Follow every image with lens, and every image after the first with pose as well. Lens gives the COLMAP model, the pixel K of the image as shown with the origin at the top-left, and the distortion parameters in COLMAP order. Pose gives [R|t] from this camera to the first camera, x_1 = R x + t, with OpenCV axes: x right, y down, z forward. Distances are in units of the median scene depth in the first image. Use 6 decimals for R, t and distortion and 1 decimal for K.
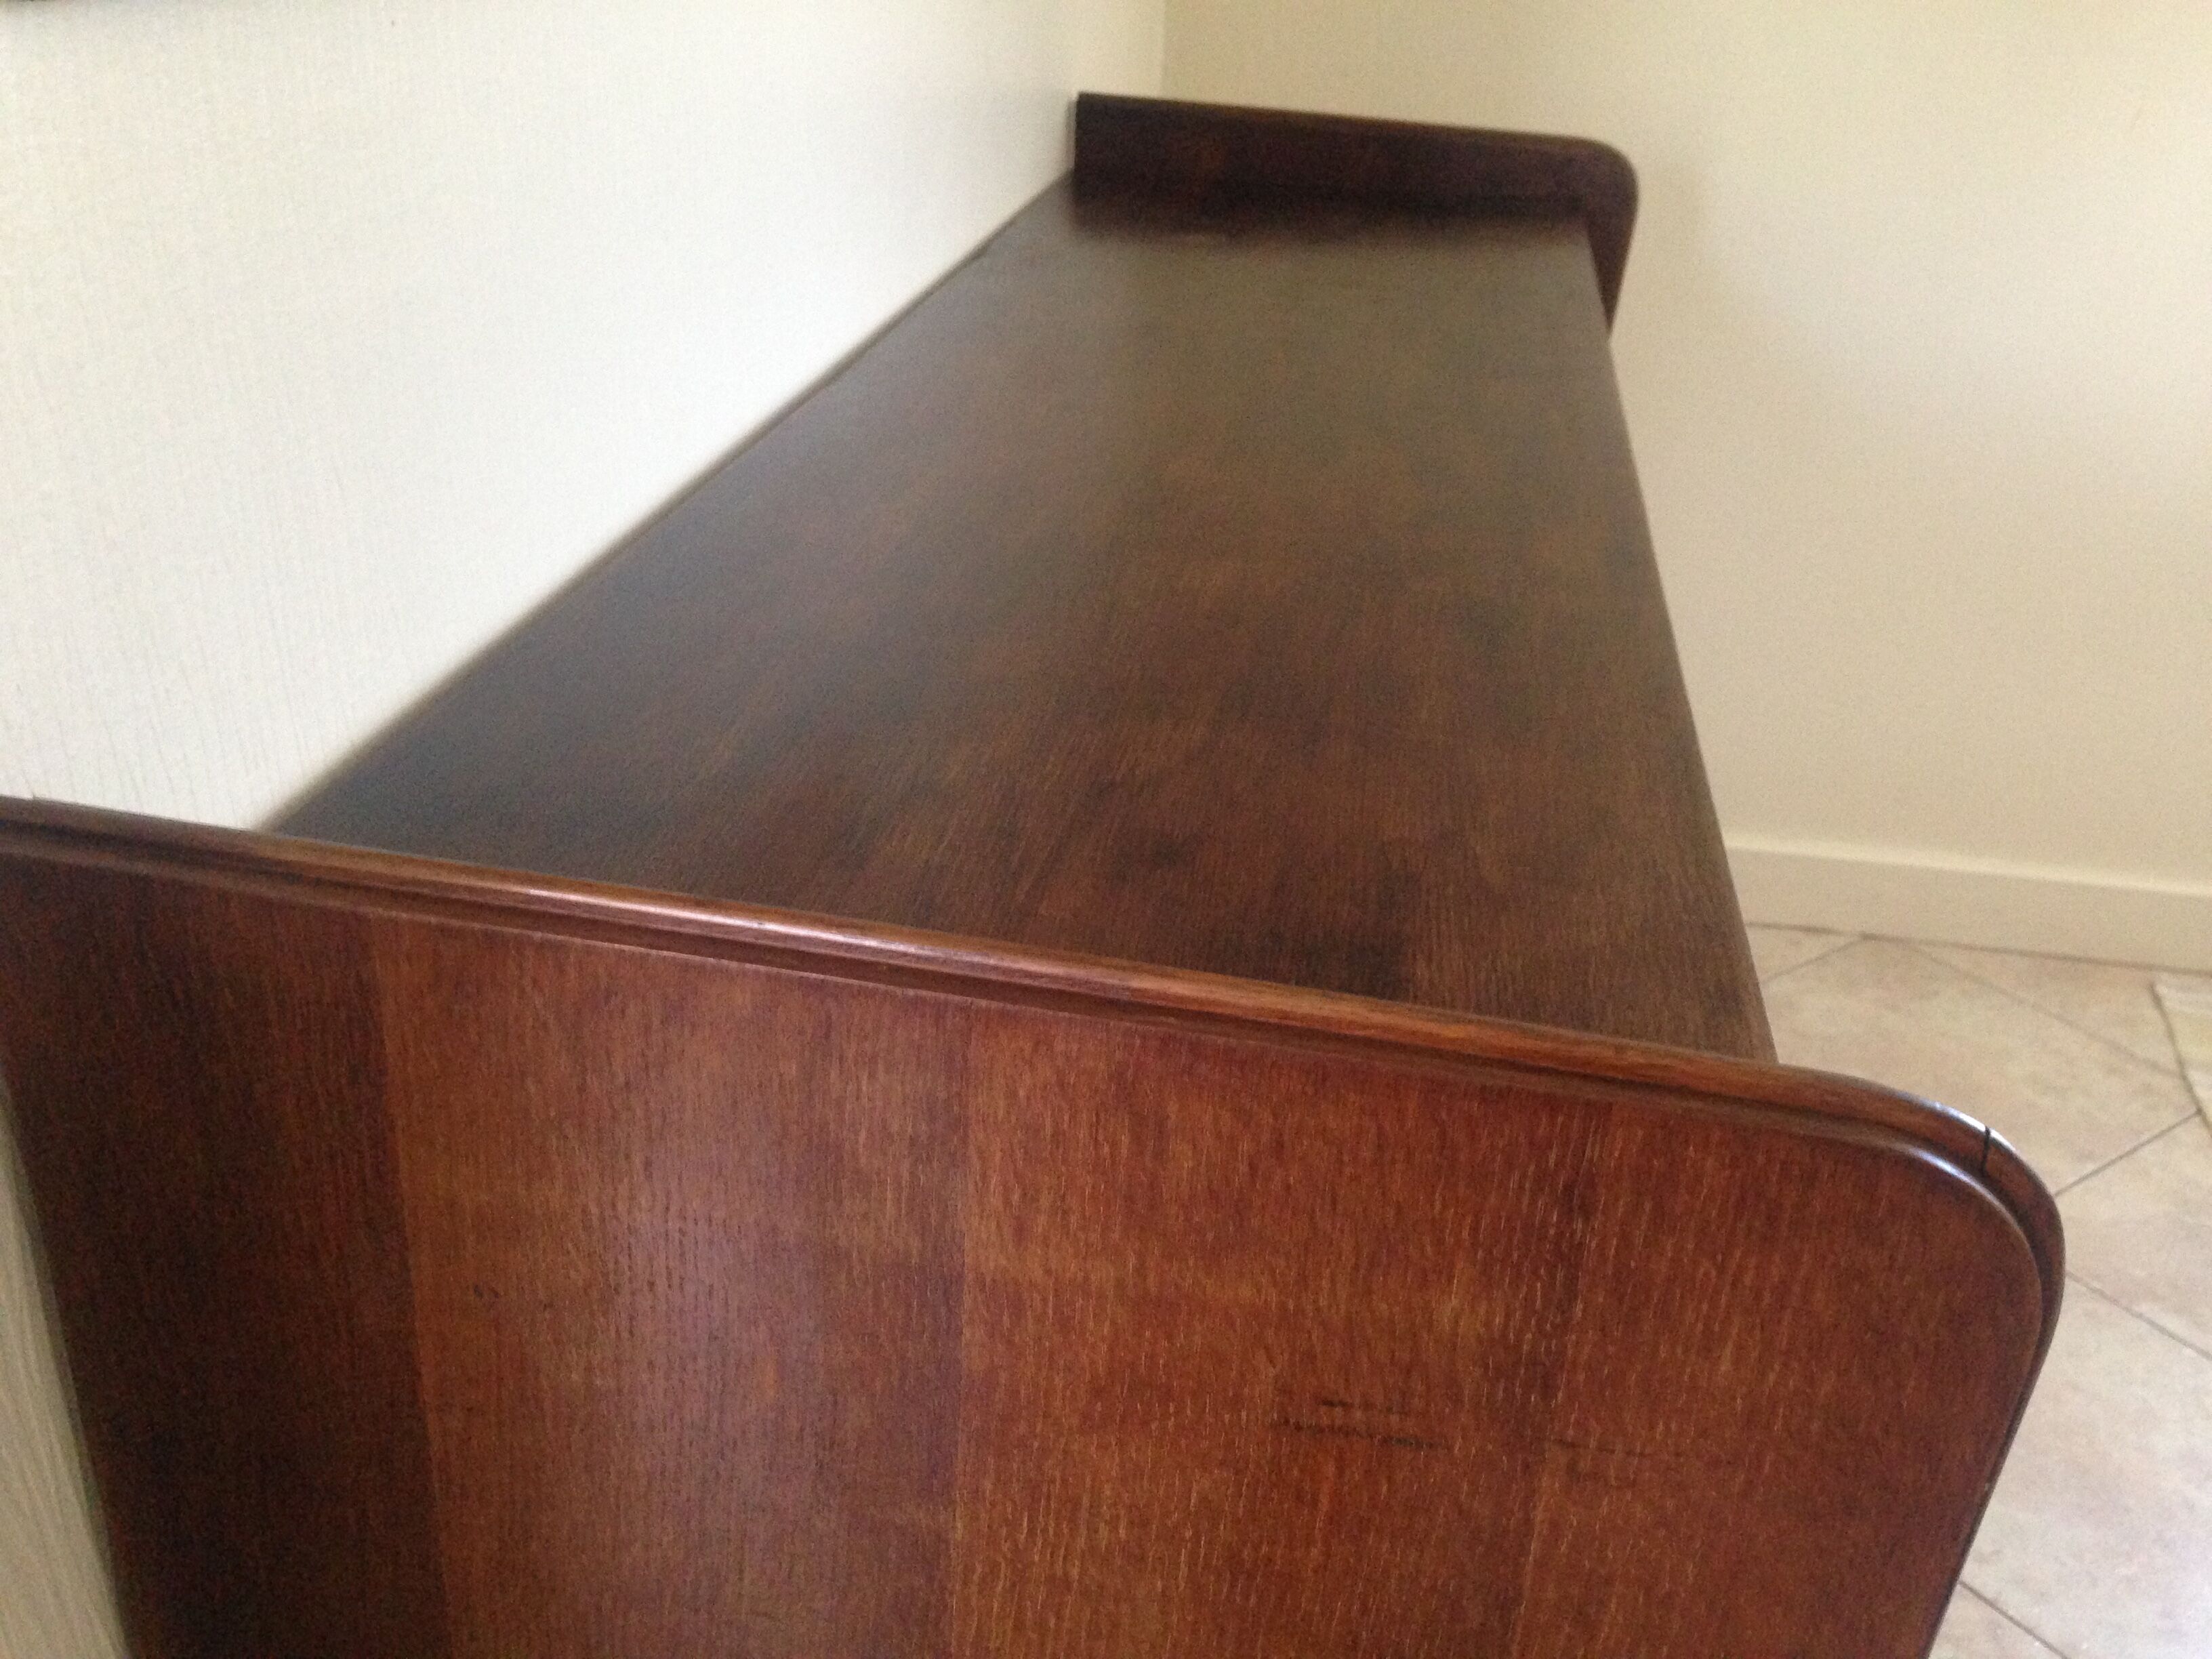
lens RADIAL K [[2023.2, 0, 1106.0], [0, 2023.2, 829.5], [0, 0, 1]] dist [0.175000, -0.285414]
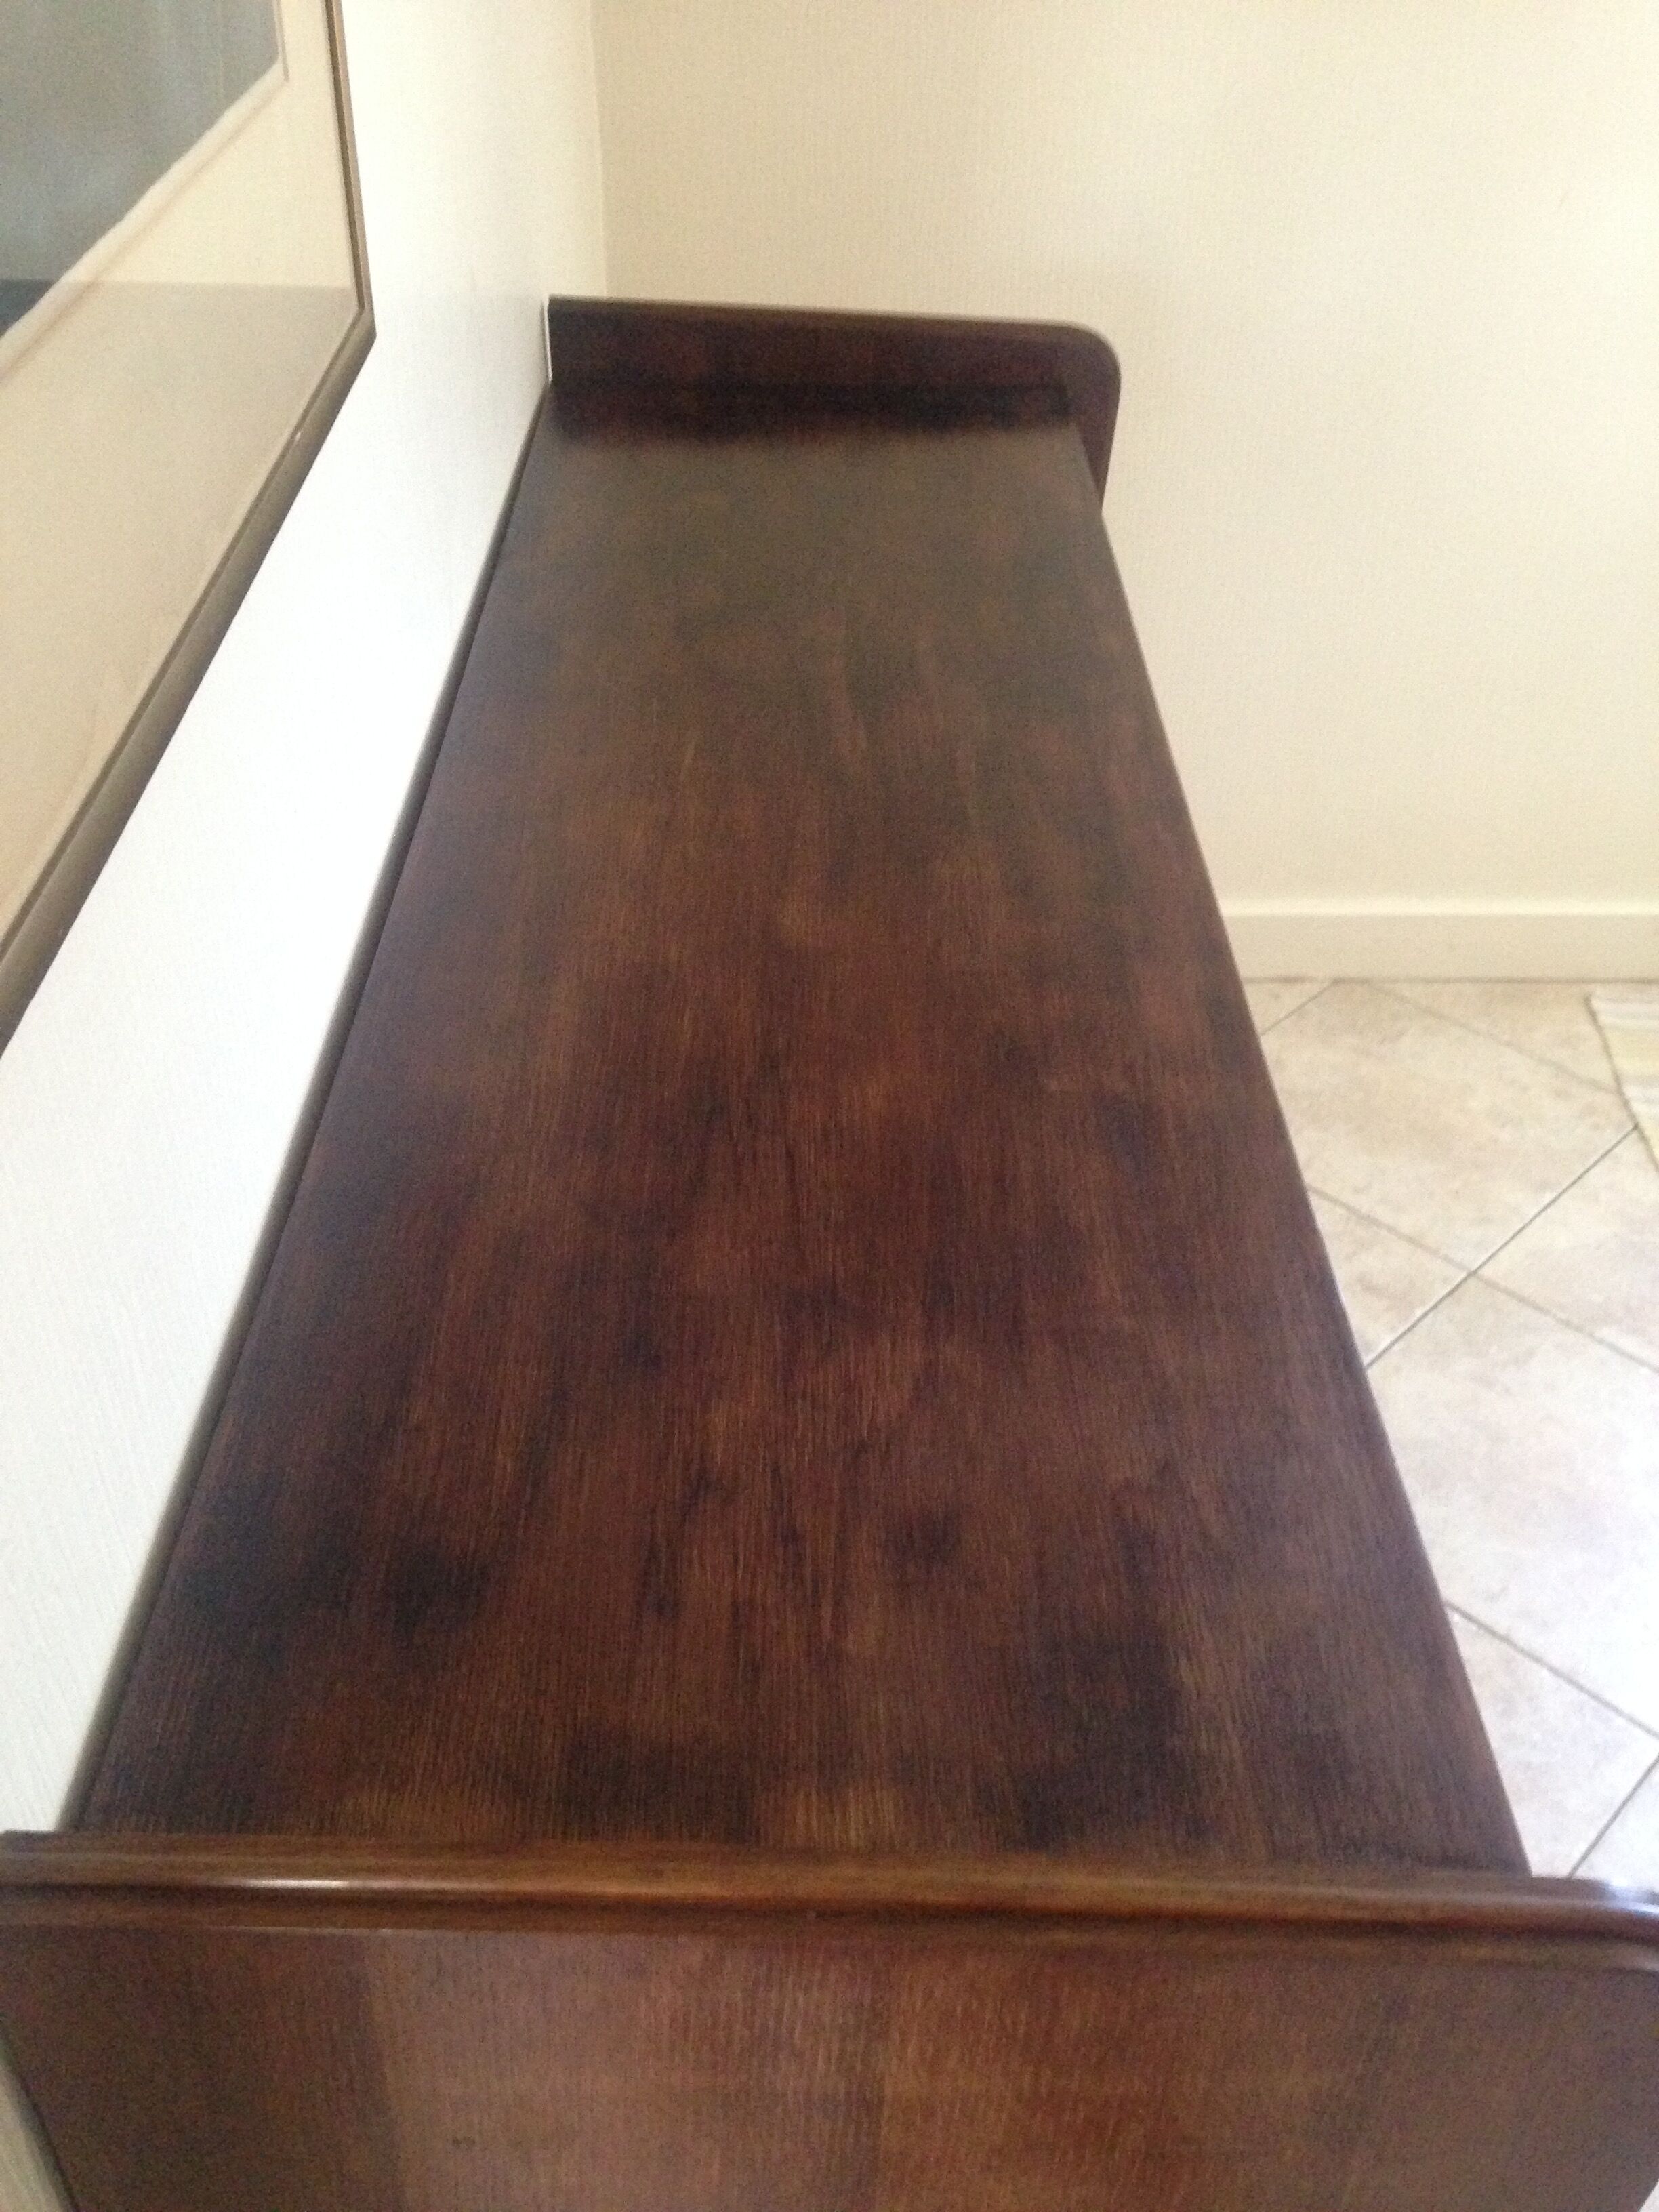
lens RADIAL K [[2001.7, 0, 829.5], [0, 2001.7, 1106.0], [0, 0, 1]] dist [0.163996, -0.226981]
pose [[0.985126, -0.121235, 0.121771, -0.046316], [0.097749, 0.978218, 0.183126, -0.149898], [-0.141320, -0.168500, 0.975519, -0.018299]]
